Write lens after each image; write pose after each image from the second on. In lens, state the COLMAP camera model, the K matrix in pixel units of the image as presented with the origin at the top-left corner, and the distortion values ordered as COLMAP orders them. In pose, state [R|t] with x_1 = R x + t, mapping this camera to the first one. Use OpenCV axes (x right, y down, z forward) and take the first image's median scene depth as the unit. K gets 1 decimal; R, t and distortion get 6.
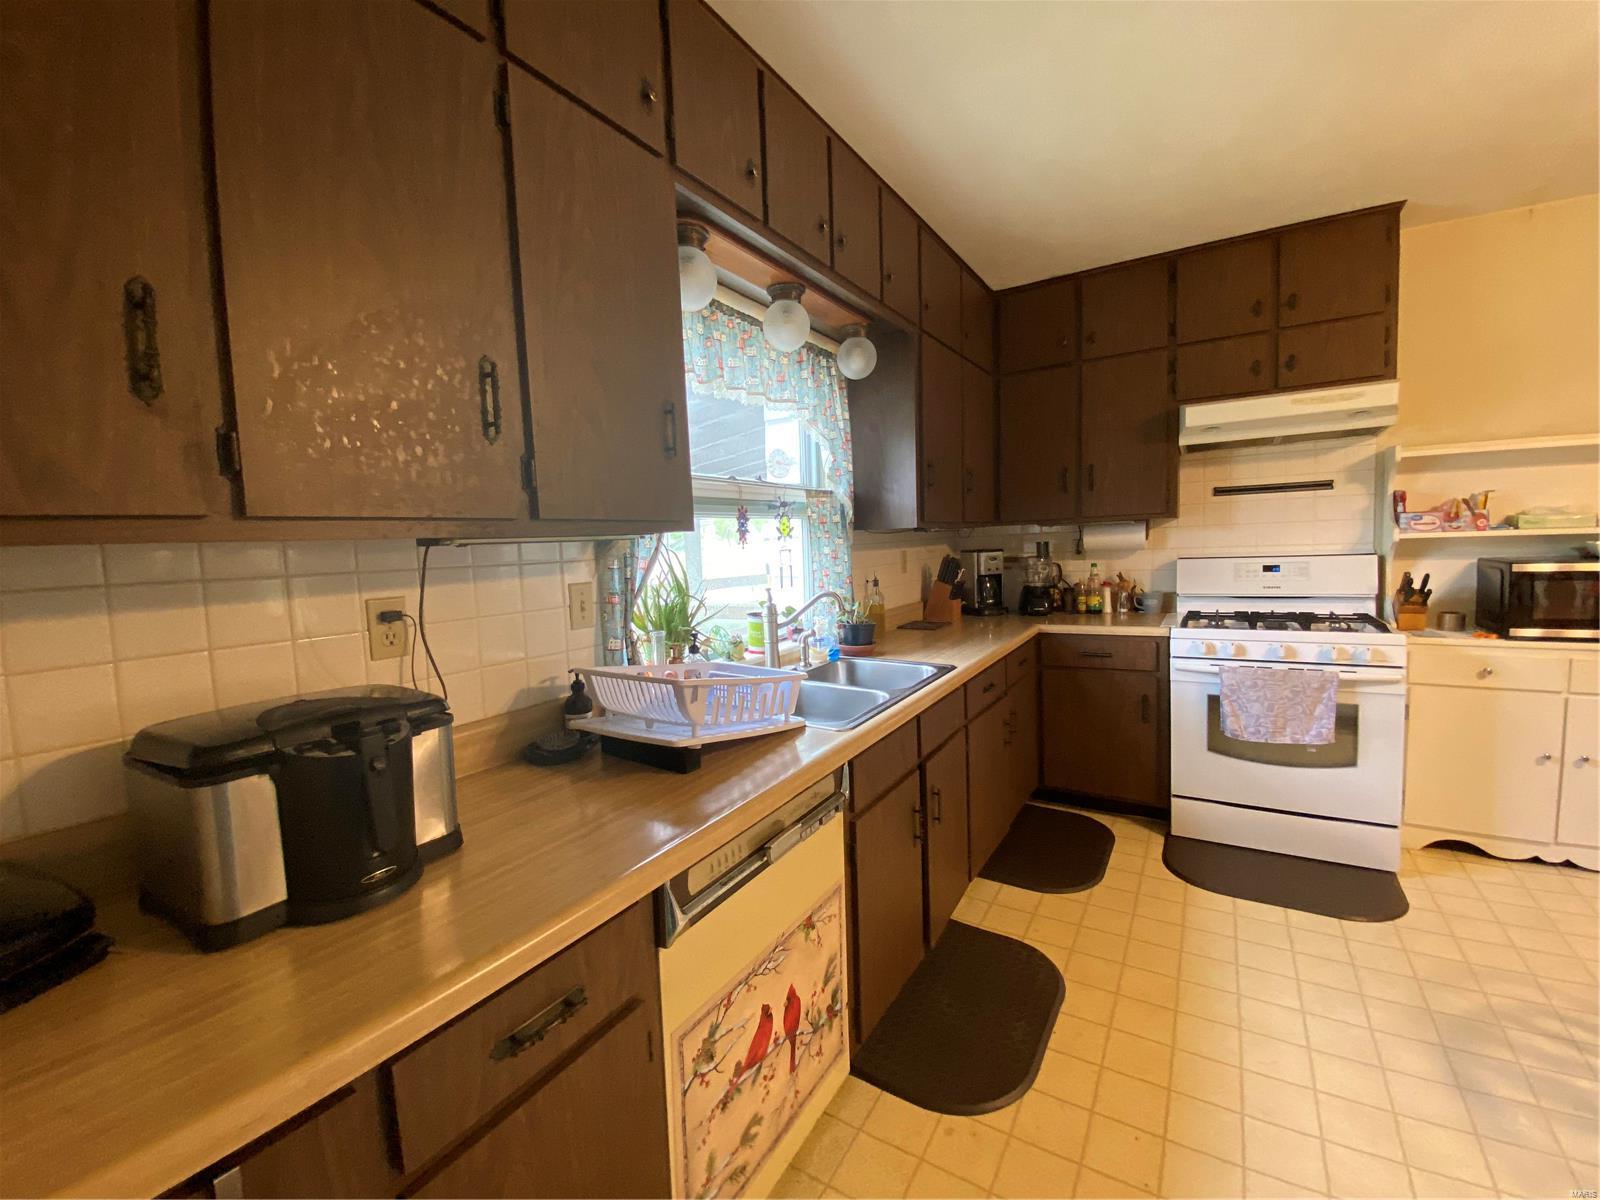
lens RADIAL K [[660.1, 0, 800.0], [0, 660.1, 600.0], [0, 0, 1]] dist [0.018262, -0.018653]
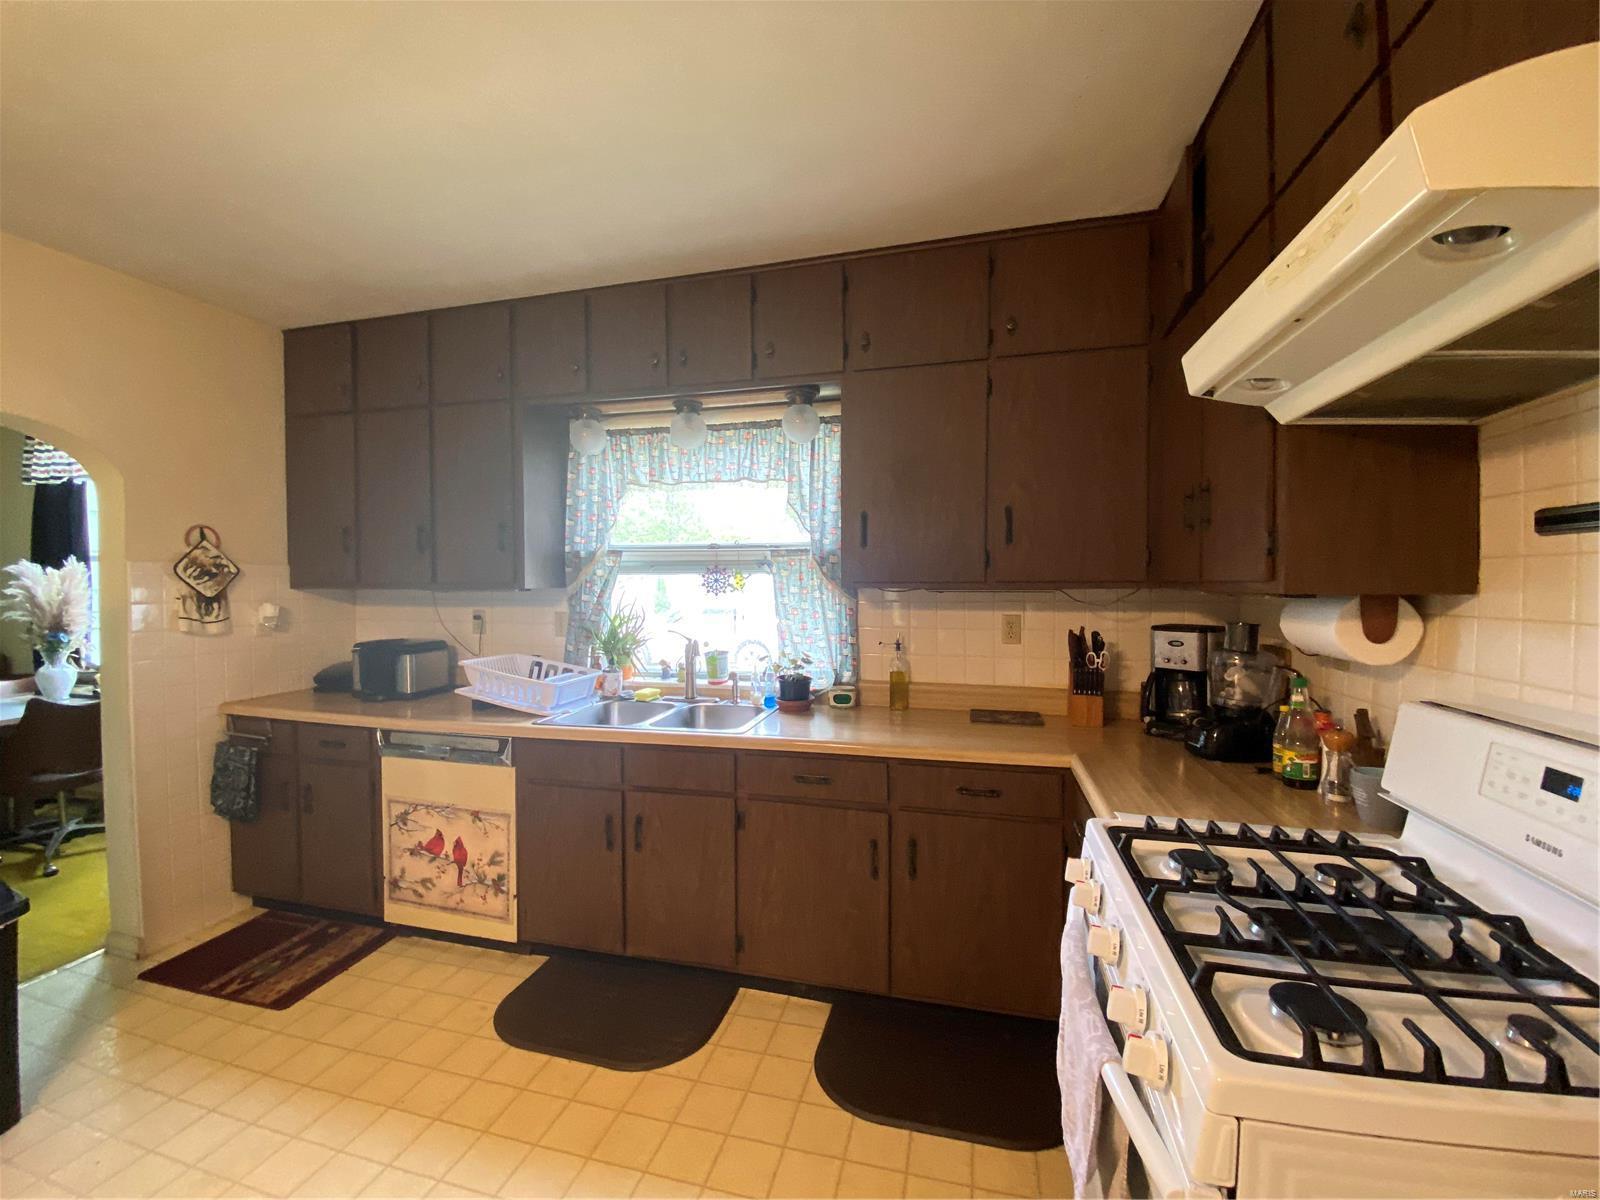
lens RADIAL K [[660.1, 0, 800.0], [0, 660.1, 600.0], [0, 0, 1]] dist [0.018262, -0.018653]
pose [[0.289843, 0.068294, -0.954634, 1.752792], [-0.095605, 0.994528, 0.042121, -0.215852], [0.952287, 0.079059, 0.294786, 1.158013]]
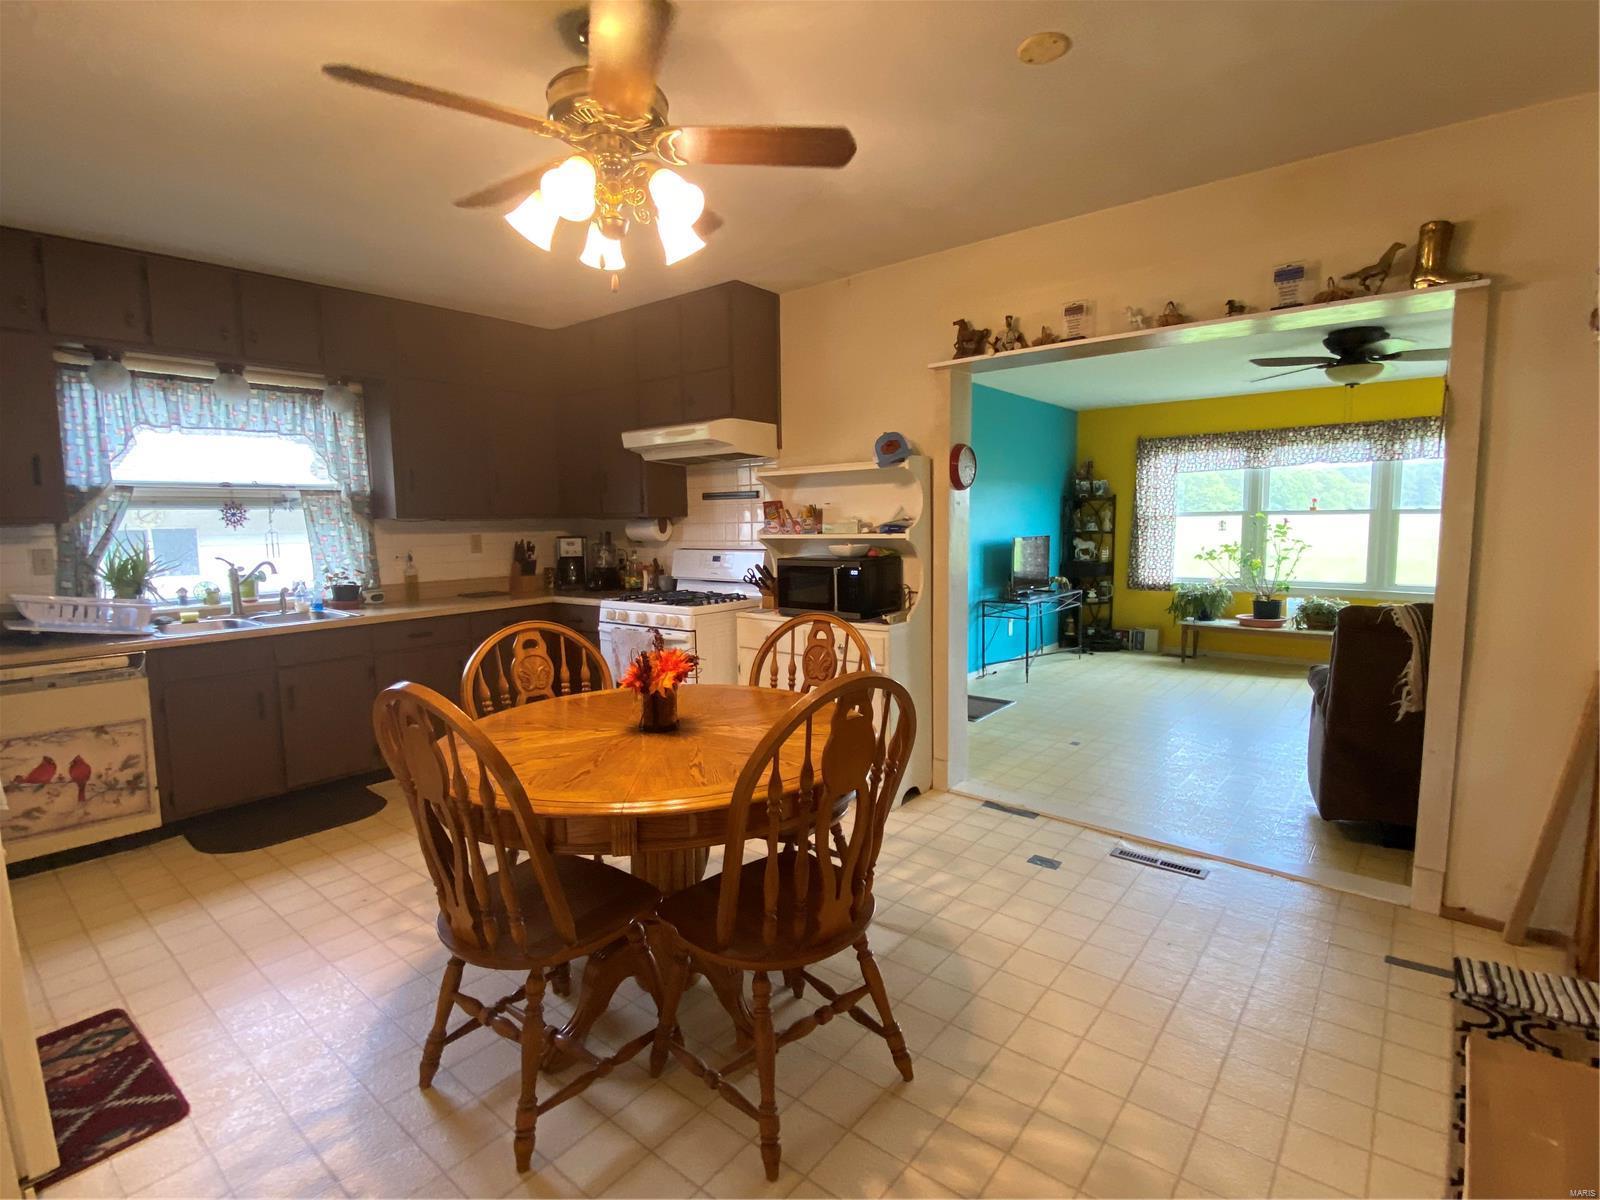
lens RADIAL K [[756.5, 0, 800.0], [0, 756.5, 600.0], [0, 0, 1]] dist [0.024504, -0.025049]
pose [[0.989912, 0.045520, -0.134172, 2.113805], [-0.042697, 0.998803, 0.023847, -0.022158], [0.135096, -0.017878, 0.990671, -0.819875]]
